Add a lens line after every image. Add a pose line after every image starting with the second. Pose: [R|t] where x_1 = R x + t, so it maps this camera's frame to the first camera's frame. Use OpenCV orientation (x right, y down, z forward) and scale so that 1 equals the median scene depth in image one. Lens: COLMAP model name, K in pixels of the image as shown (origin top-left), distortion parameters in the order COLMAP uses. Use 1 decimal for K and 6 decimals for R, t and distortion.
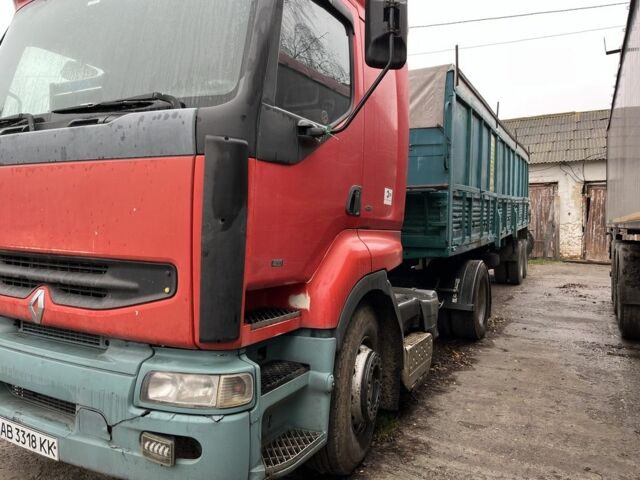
lens RADIAL K [[500.1, 0, 320.0], [0, 500.1, 240.0], [0, 0, 1]] dist [0.006125, -0.079332]
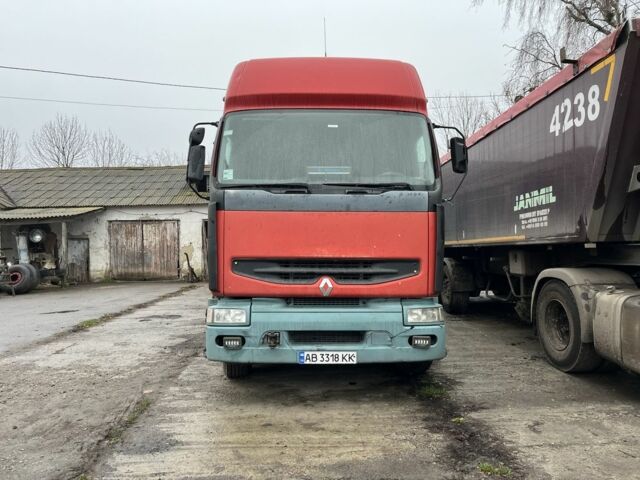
lens RADIAL K [[500.1, 0, 320.0], [0, 500.1, 240.0], [0, 0, 1]] dist [0.006125, -0.079332]
pose [[0.885286, -0.007743, 0.464983, -1.626353], [0.031835, 0.998525, -0.043982, 0.042389], [-0.463957, 0.053739, 0.884226, -0.740986]]
